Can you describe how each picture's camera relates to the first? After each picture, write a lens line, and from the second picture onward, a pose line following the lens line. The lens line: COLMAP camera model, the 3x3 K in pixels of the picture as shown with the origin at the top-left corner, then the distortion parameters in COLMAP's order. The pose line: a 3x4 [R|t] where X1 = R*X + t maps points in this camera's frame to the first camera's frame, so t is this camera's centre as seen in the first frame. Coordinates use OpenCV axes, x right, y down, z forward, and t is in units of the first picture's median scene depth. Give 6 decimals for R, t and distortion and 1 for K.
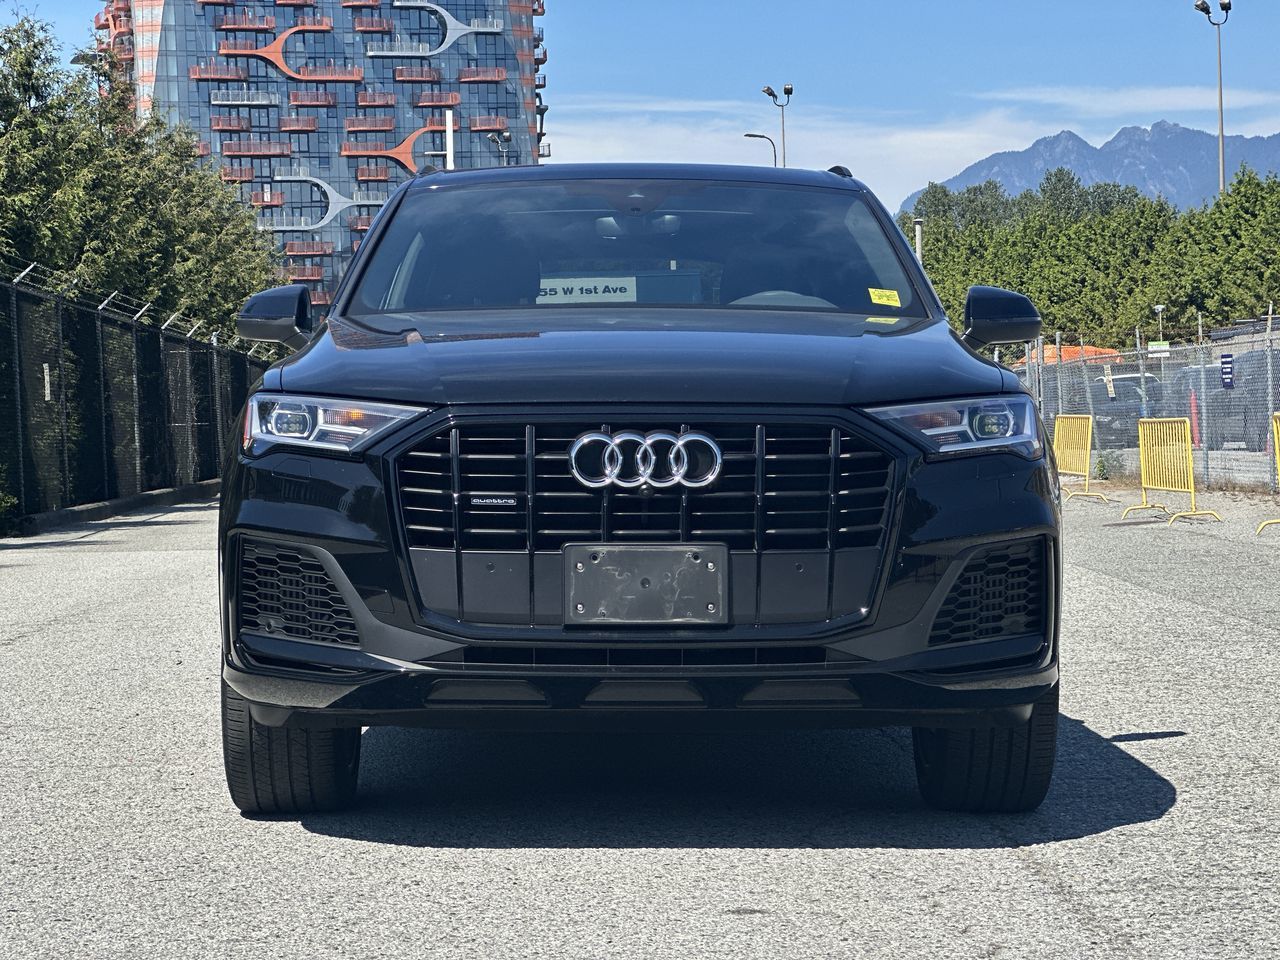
lens RADIAL K [[2646.4, 0, 638.5], [0, 2646.4, 509.0], [0, 0, 1]] dist [0.030659, 0.889625]
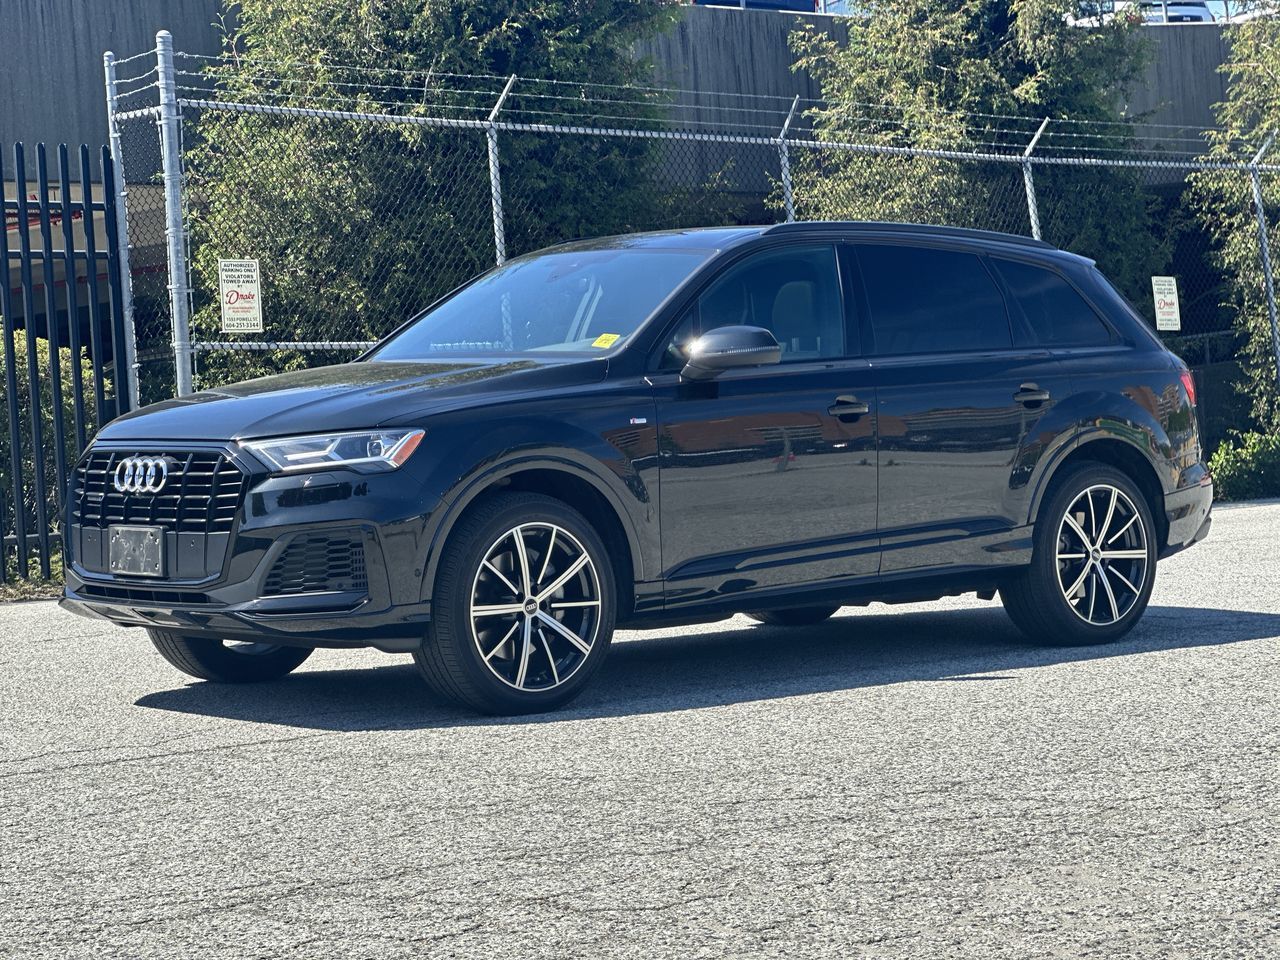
lens RADIAL K [[2585.6, 0, 640.0], [0, 2585.6, 480.0], [0, 0, 1]] dist [0.080916, 0.168822]
pose [[0.662864, 0.012512, -0.748635, 1.404511], [0.008269, 0.999677, 0.024030, -0.051217], [0.748694, -0.022119, 0.662547, 0.167408]]
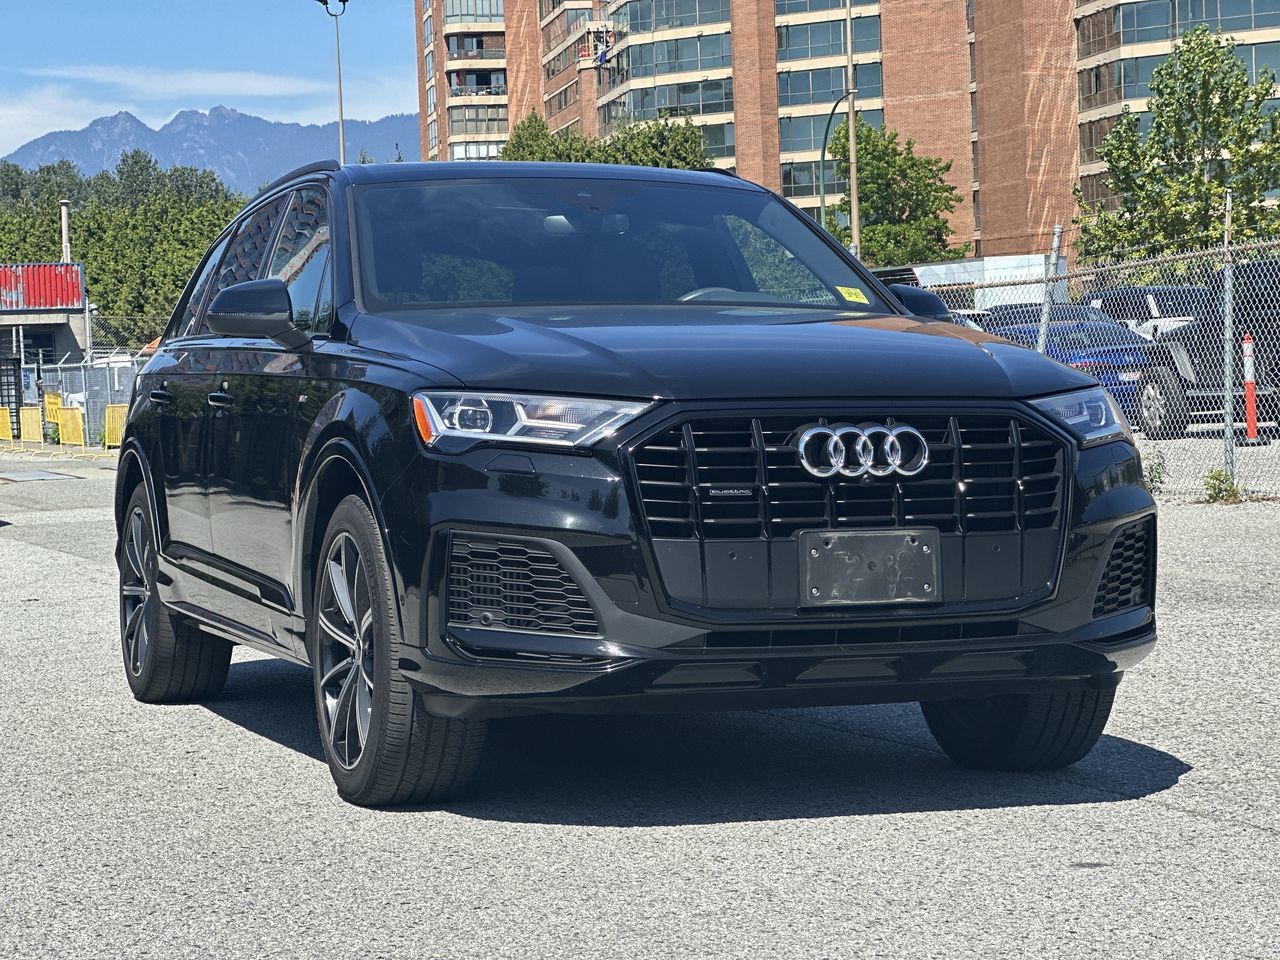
lens RADIAL K [[2646.4, 0, 638.5], [0, 2646.4, 509.0], [0, 0, 1]] dist [0.030659, 0.889625]
pose [[0.946229, -0.020190, 0.322867, -0.425836], [0.018303, 0.999793, 0.008879, -0.006133], [-0.322979, -0.002493, 0.946403, 0.022523]]
